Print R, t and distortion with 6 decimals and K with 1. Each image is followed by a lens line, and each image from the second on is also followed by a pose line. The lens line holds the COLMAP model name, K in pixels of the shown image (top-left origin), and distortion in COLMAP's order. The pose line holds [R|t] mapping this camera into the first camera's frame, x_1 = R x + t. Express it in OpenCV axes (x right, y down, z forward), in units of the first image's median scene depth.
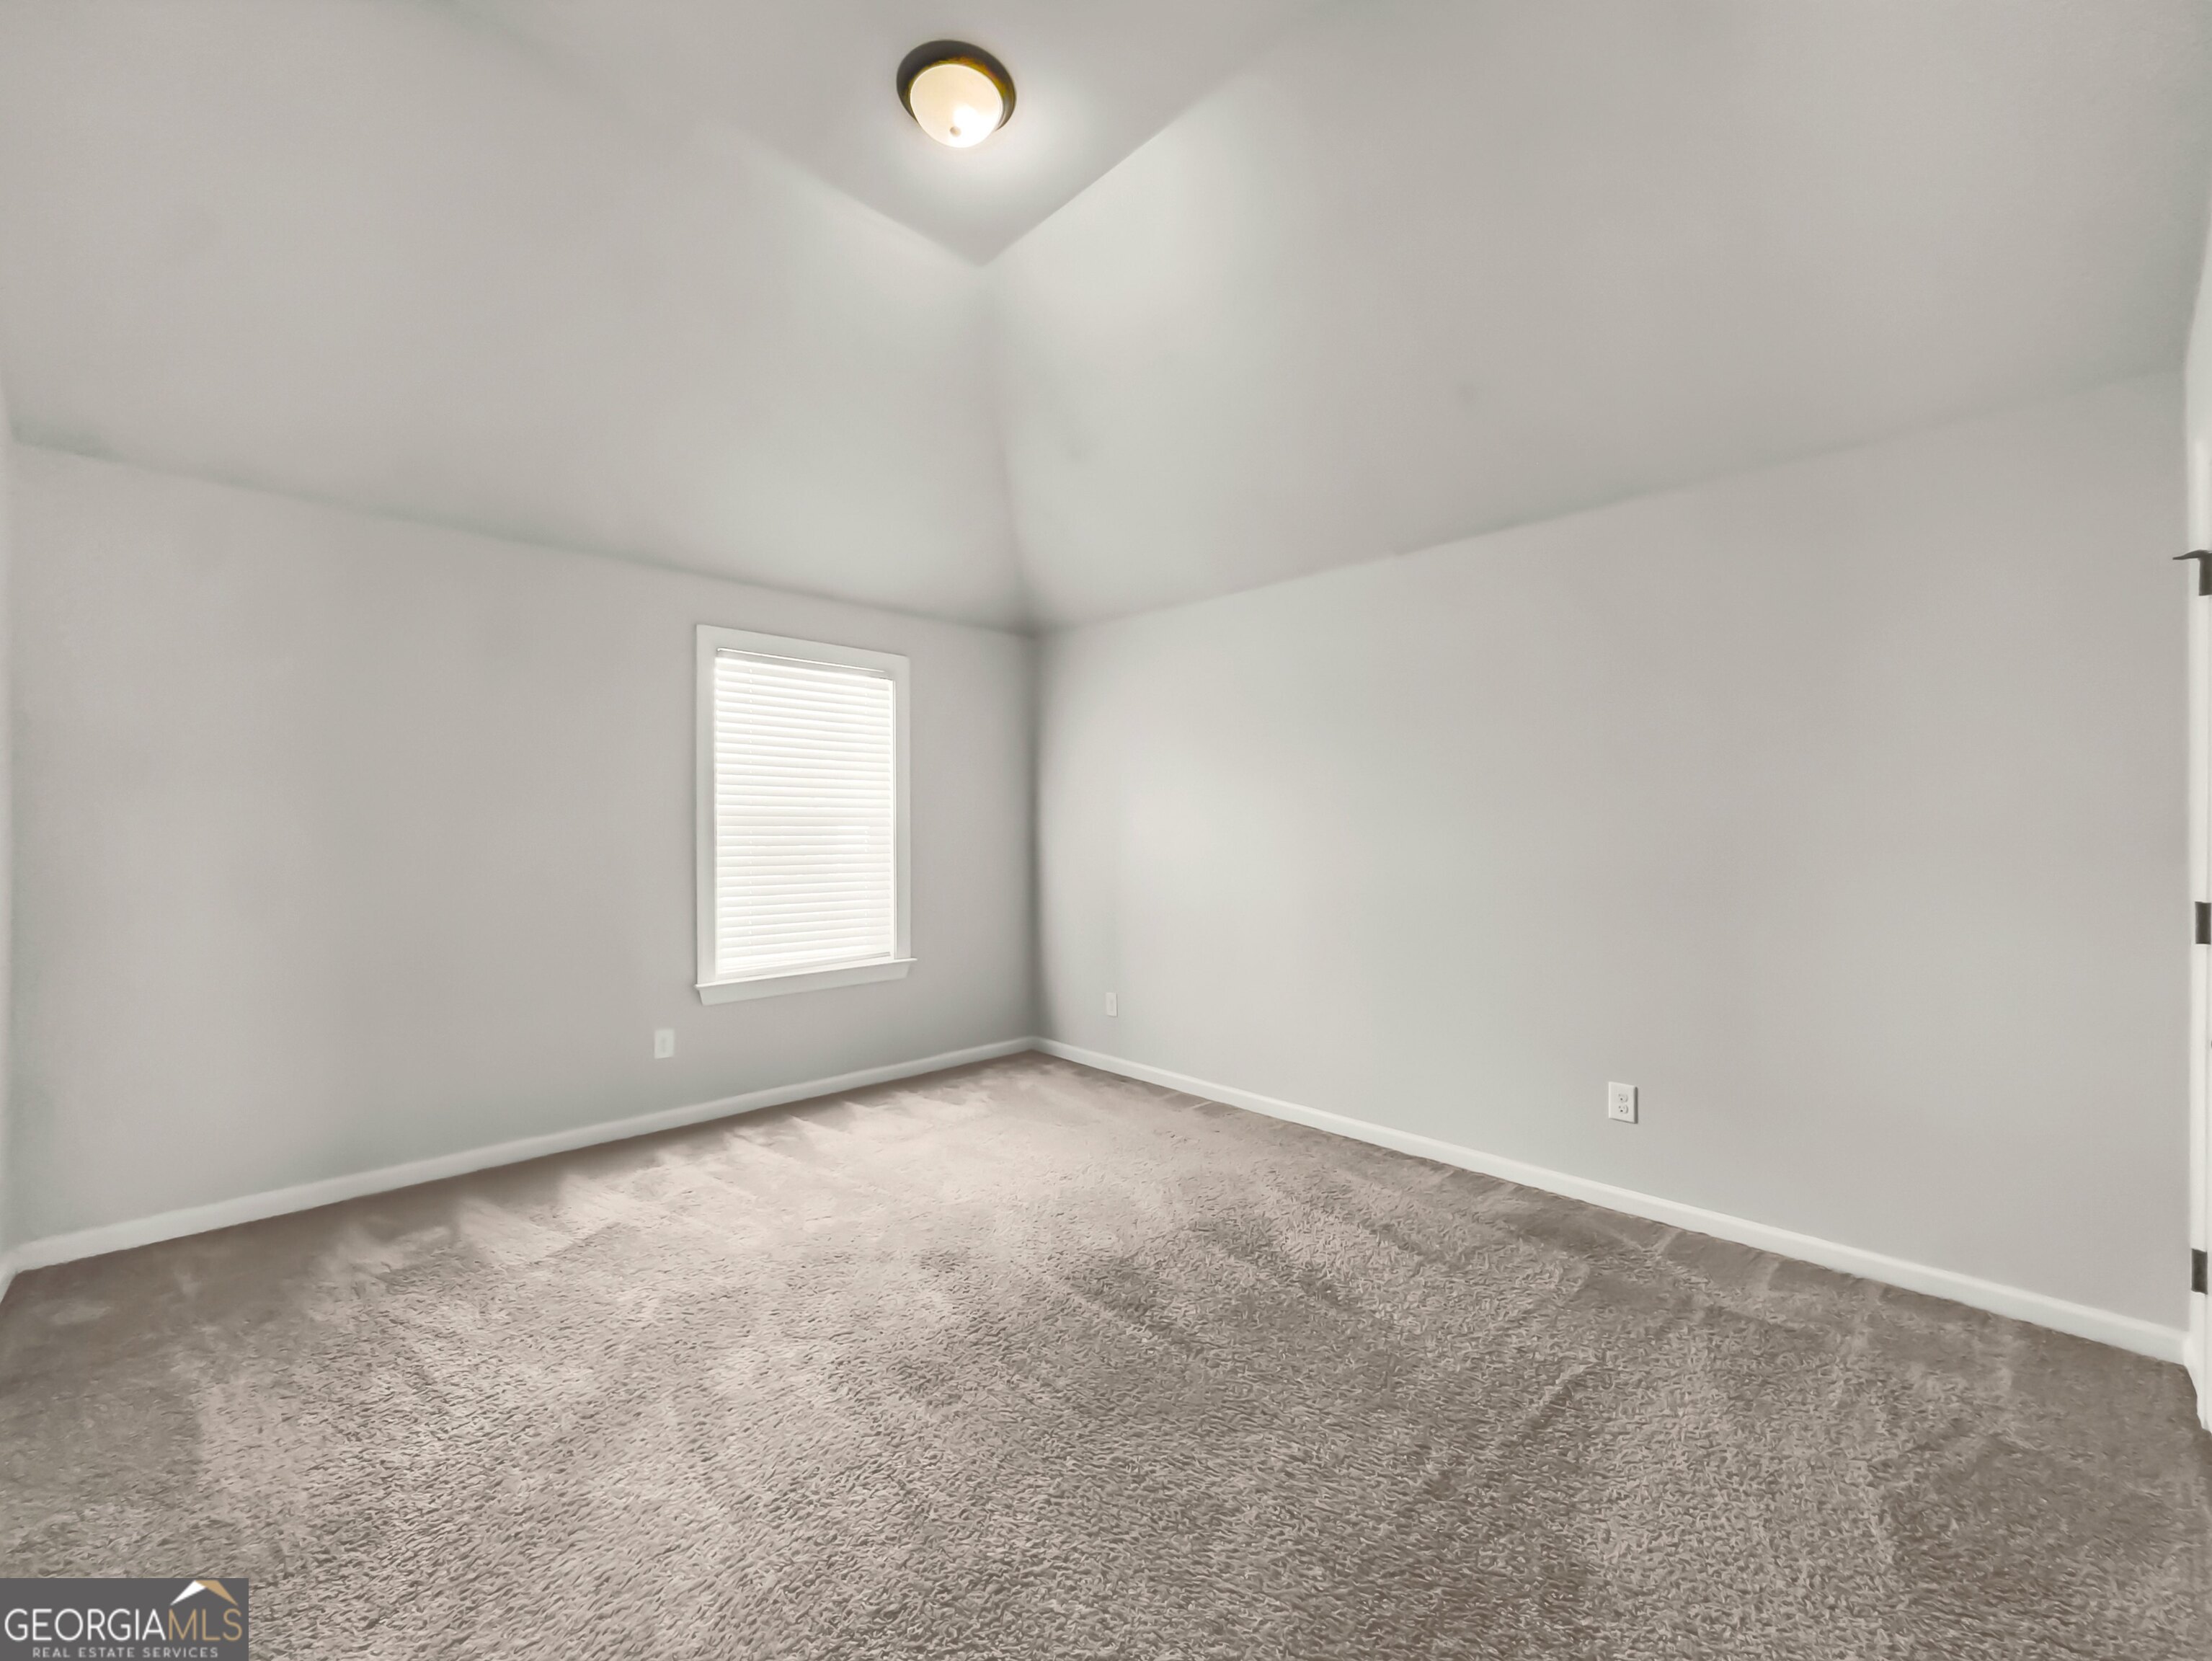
lens RADIAL K [[911.4, 0, 1100.8], [0, 911.4, 833.9], [0, 0, 1]] dist [0.001266, 0.000076]
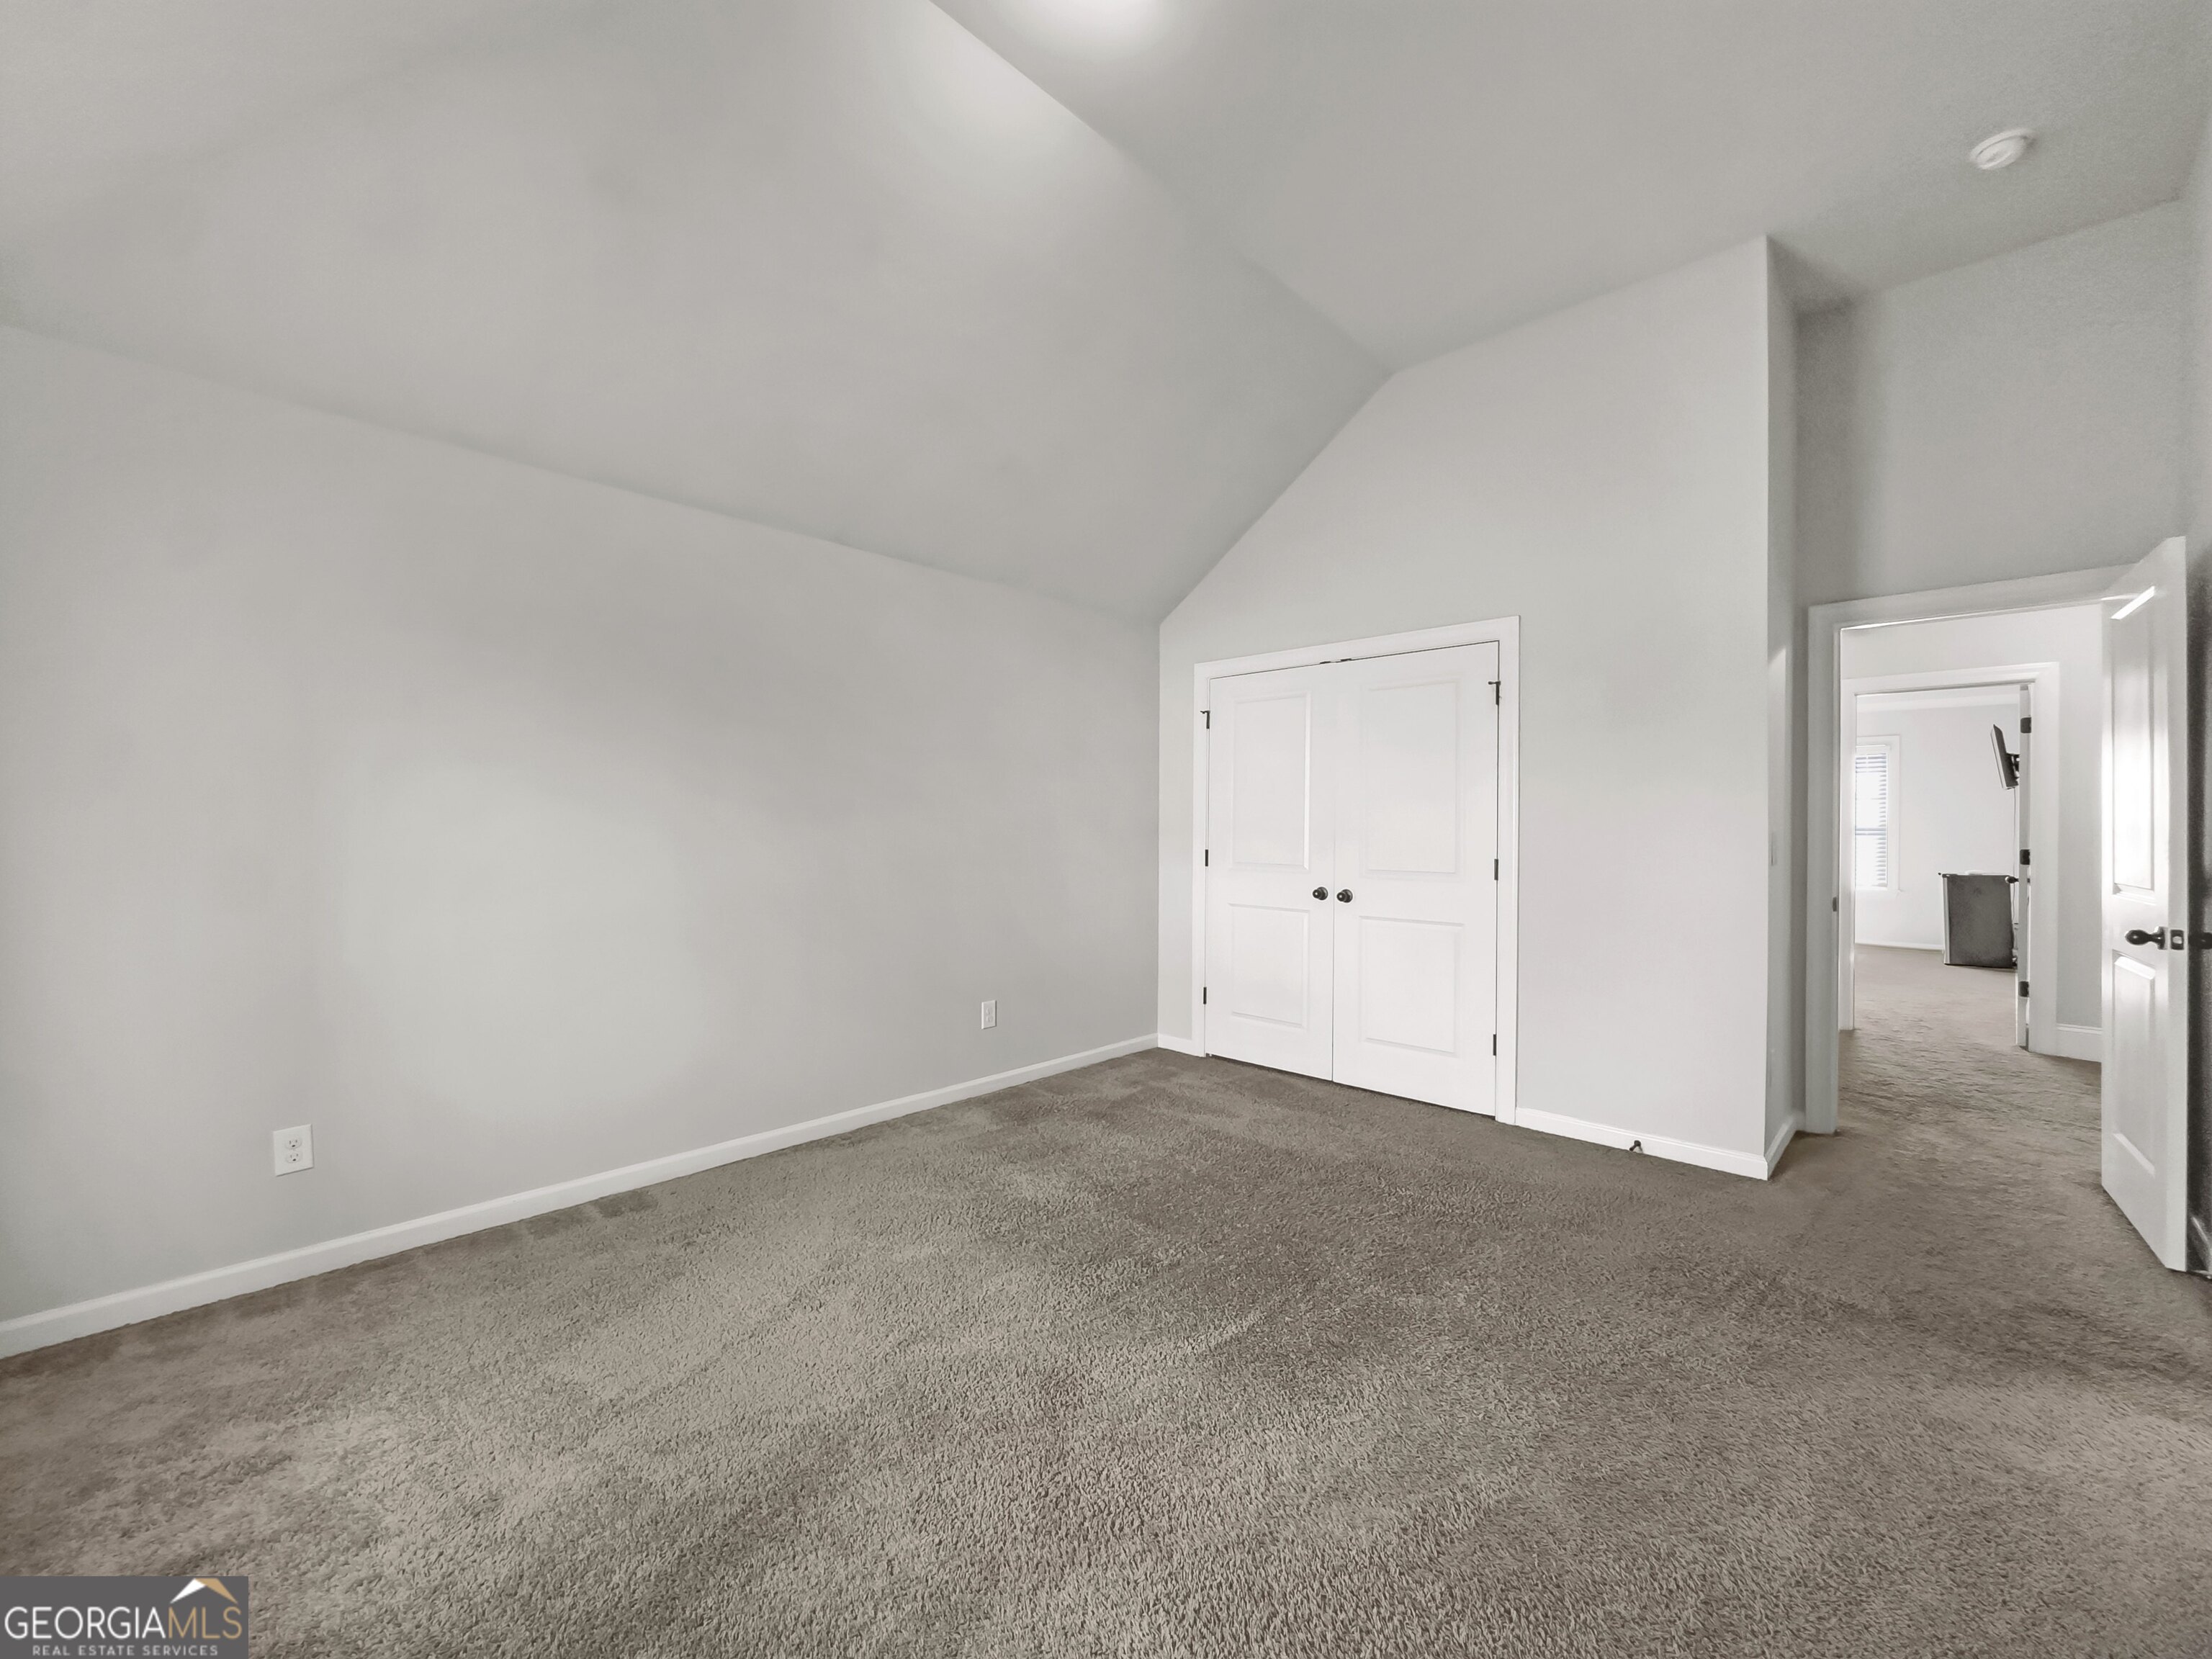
lens RADIAL K [[900.3, 0, 1113.4], [0, 900.3, 830.2], [0, 0, 1]] dist [-0.000152, 0.000069]
pose [[-0.061450, -0.004034, 0.998102, -0.804850], [-0.006224, 0.999974, 0.003659, 0.008244], [-0.998091, -0.005987, -0.061474, 0.895927]]
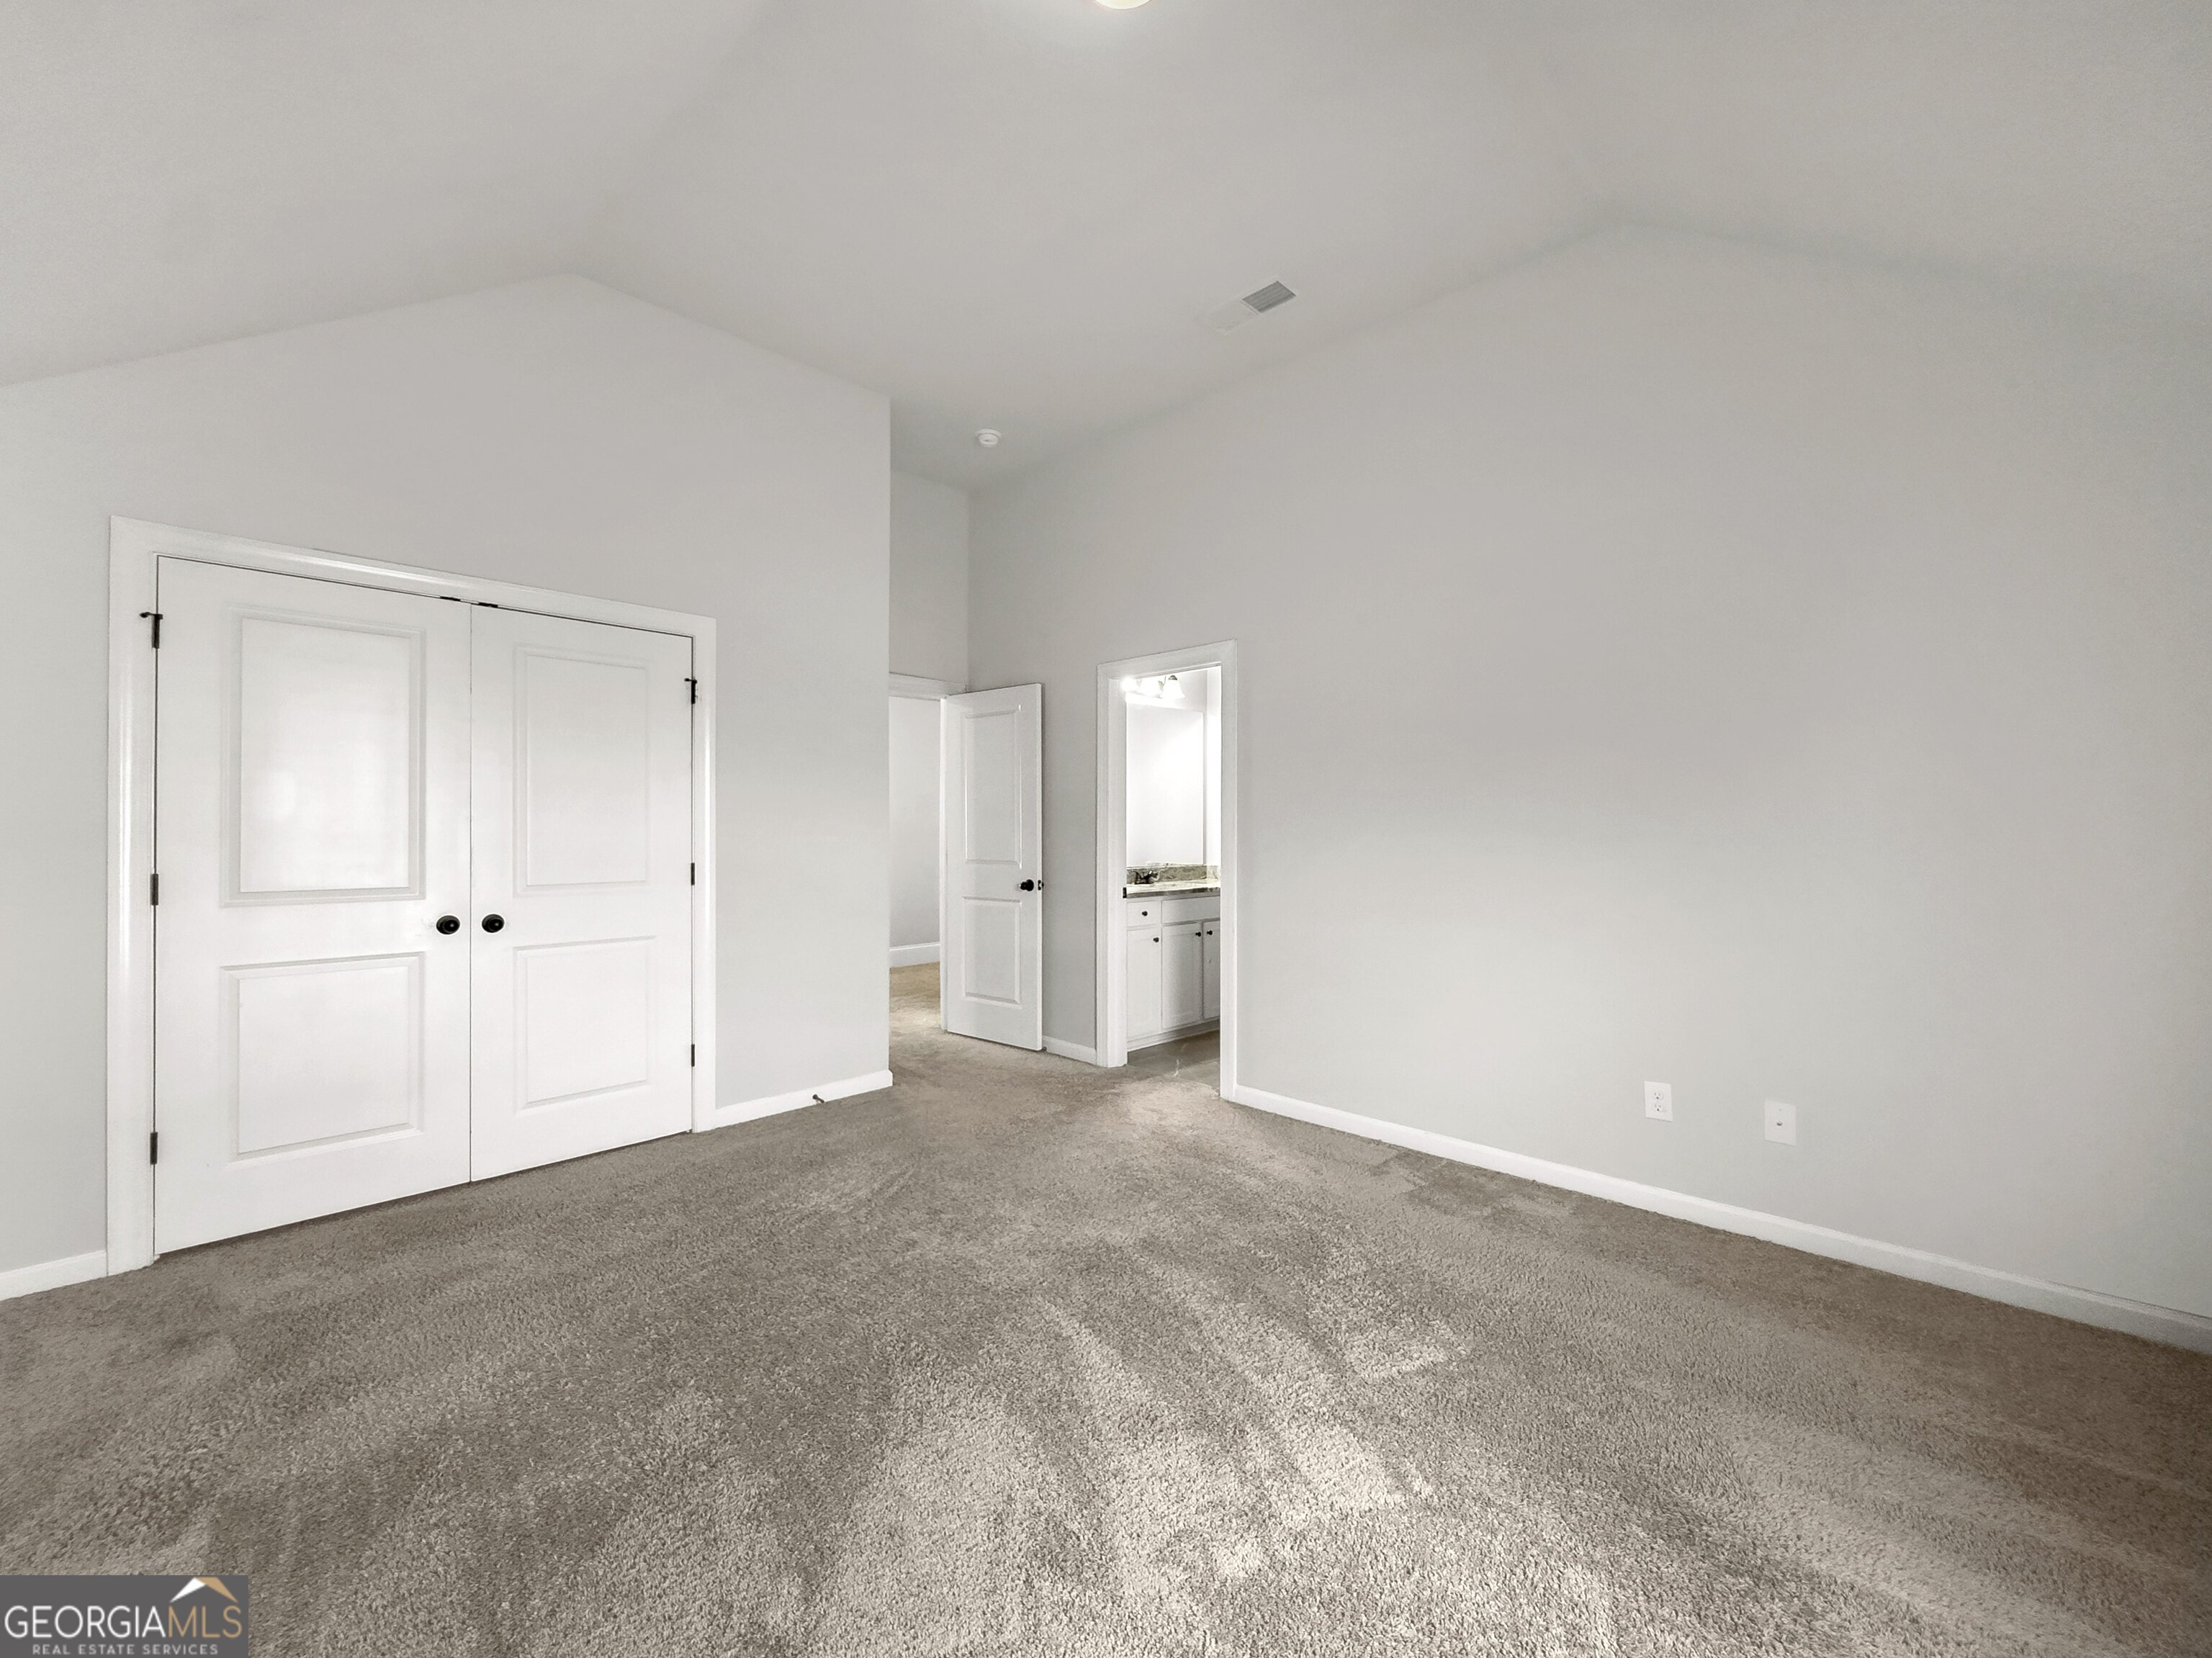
lens RADIAL K [[900.3, 0, 1118.3], [0, 900.3, 823.4], [0, 0, 1]] dist [-0.000152, 0.000069]
pose [[-0.998723, -0.004154, -0.050357, -0.086779], [-0.003961, 0.999984, -0.003931, -0.001309], [0.050372, -0.003727, -0.998724, 1.535552]]
